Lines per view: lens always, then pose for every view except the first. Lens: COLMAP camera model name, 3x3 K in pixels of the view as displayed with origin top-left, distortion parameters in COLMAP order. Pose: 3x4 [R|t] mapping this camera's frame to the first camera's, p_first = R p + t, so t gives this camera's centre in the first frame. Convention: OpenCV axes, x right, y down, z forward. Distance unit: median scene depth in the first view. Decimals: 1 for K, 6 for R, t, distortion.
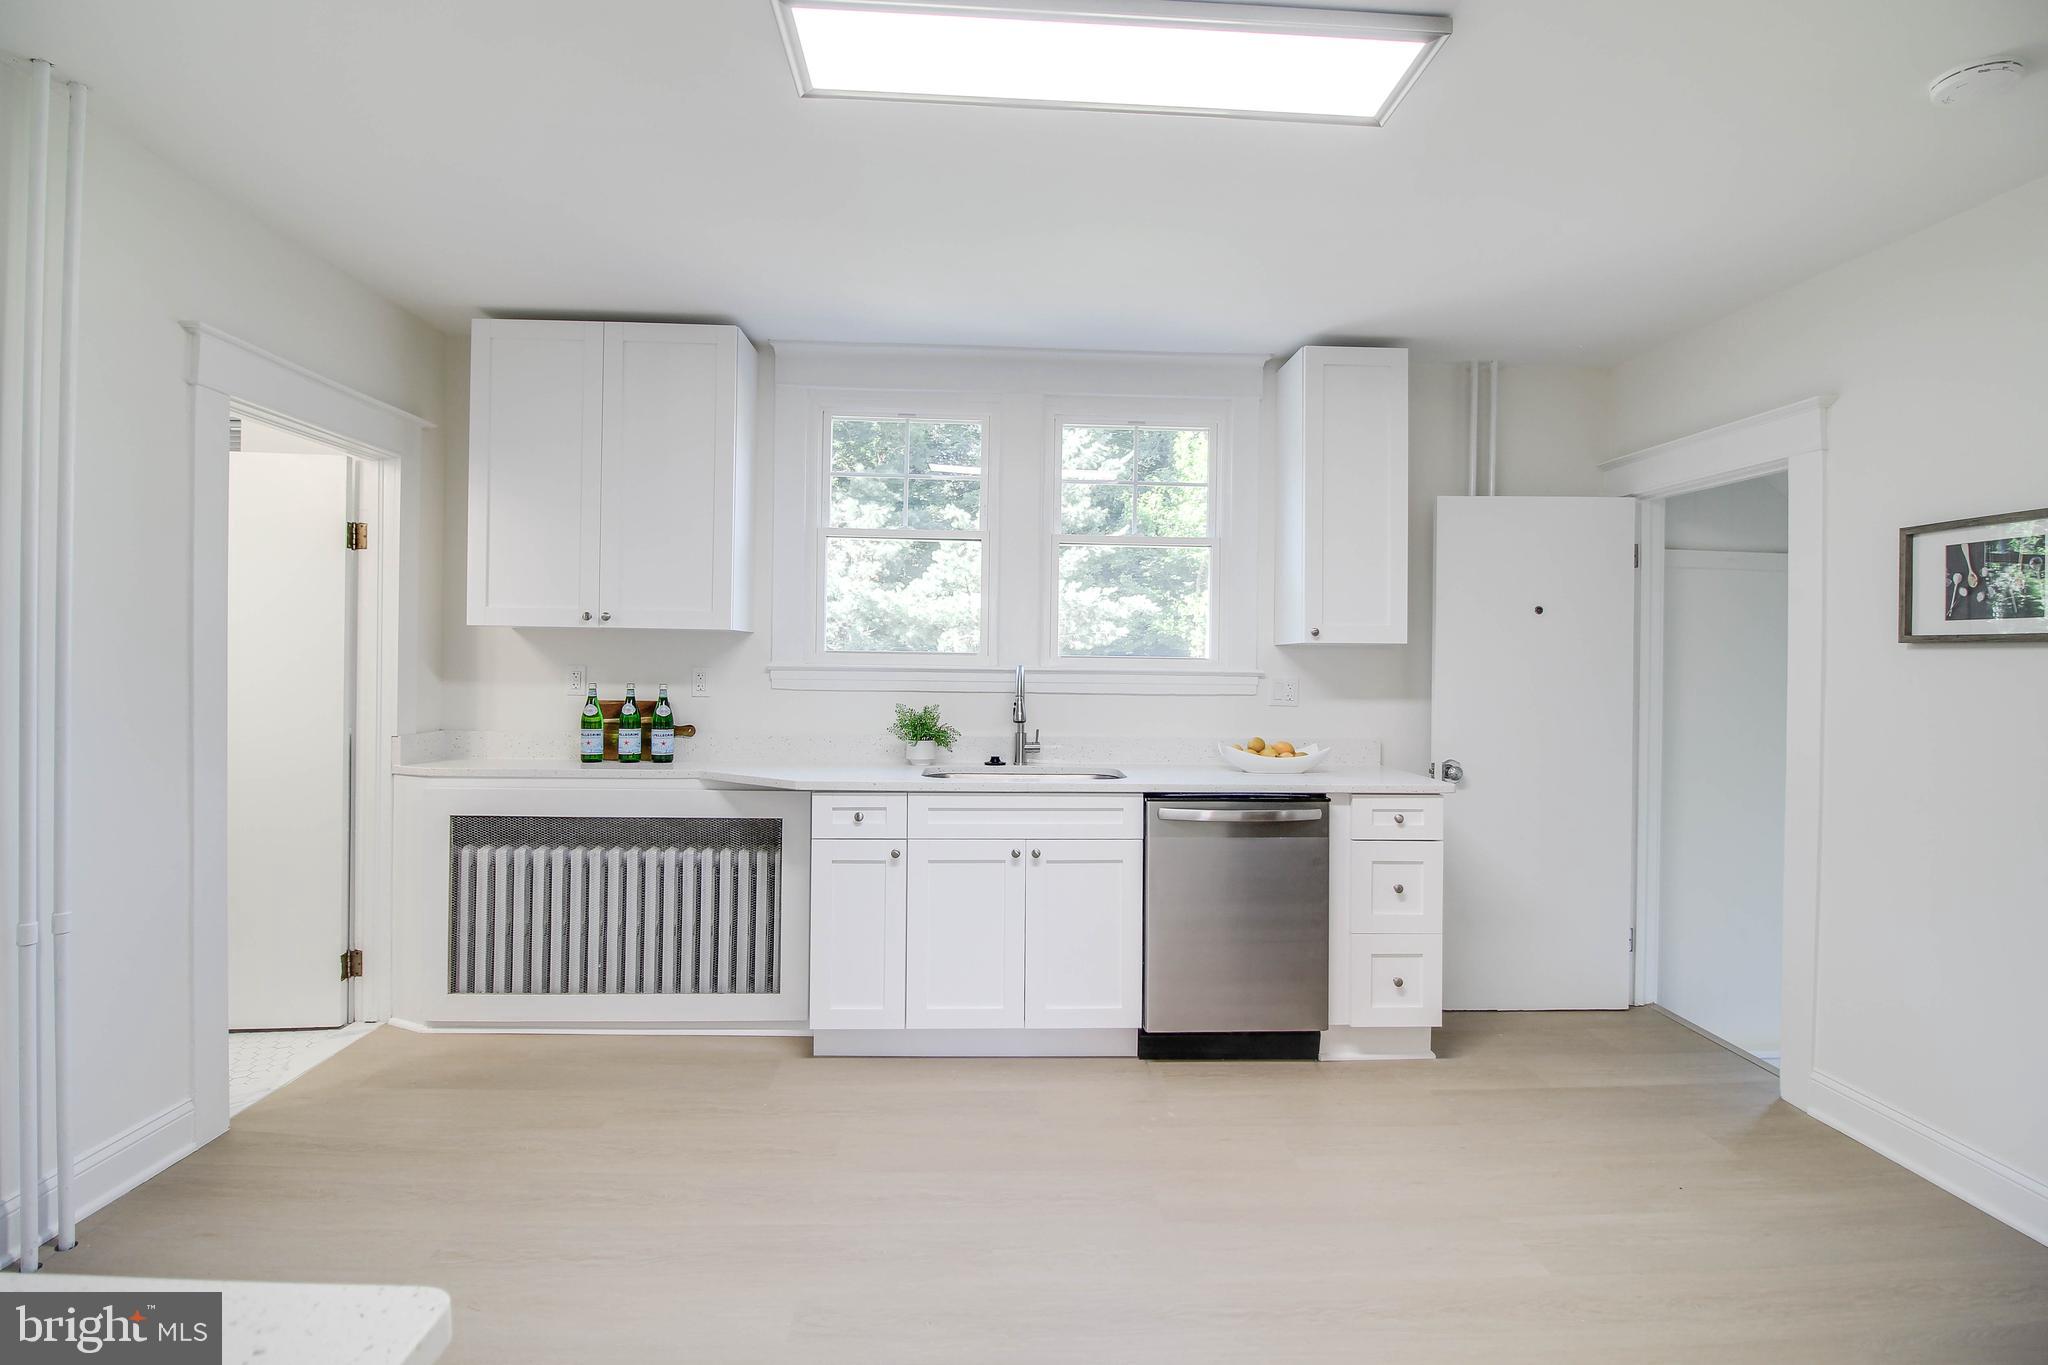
lens RADIAL K [[952.0, 0, 1023.0], [0, 952.0, 668.0], [0, 0, 1]] dist [-0.008615, -0.000541]
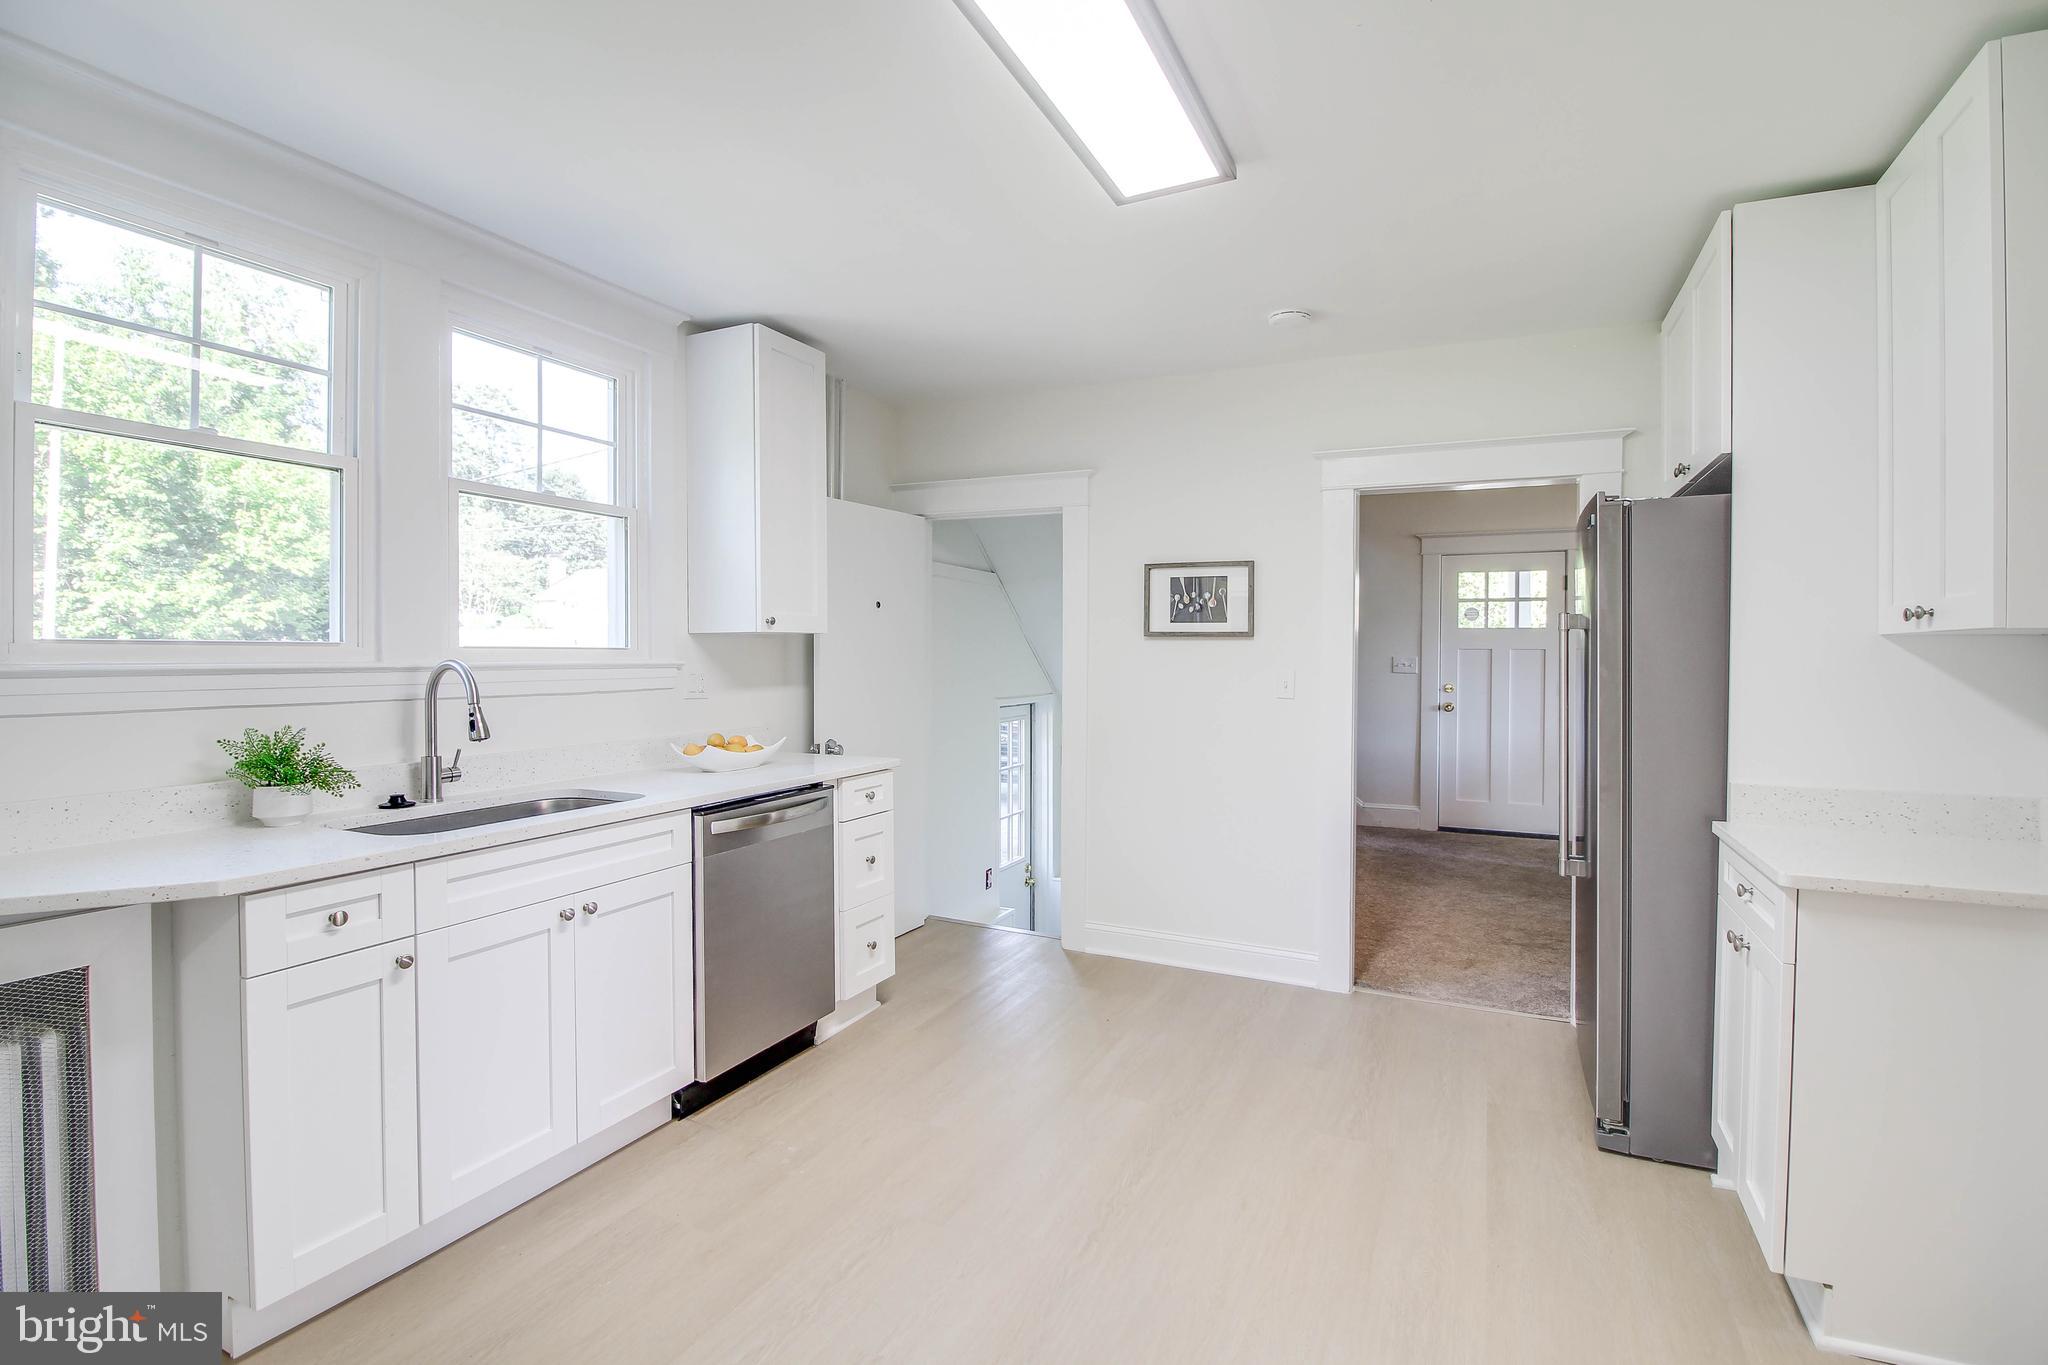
lens RADIAL K [[952.0, 0, 1019.8], [0, 952.0, 669.5], [0, 0, 1]] dist [-0.008615, -0.000541]
pose [[0.485545, -0.026781, 0.873801, -0.463514], [0.009629, 0.999634, 0.025287, -0.010362], [-0.874159, -0.003864, 0.485625, 0.326023]]
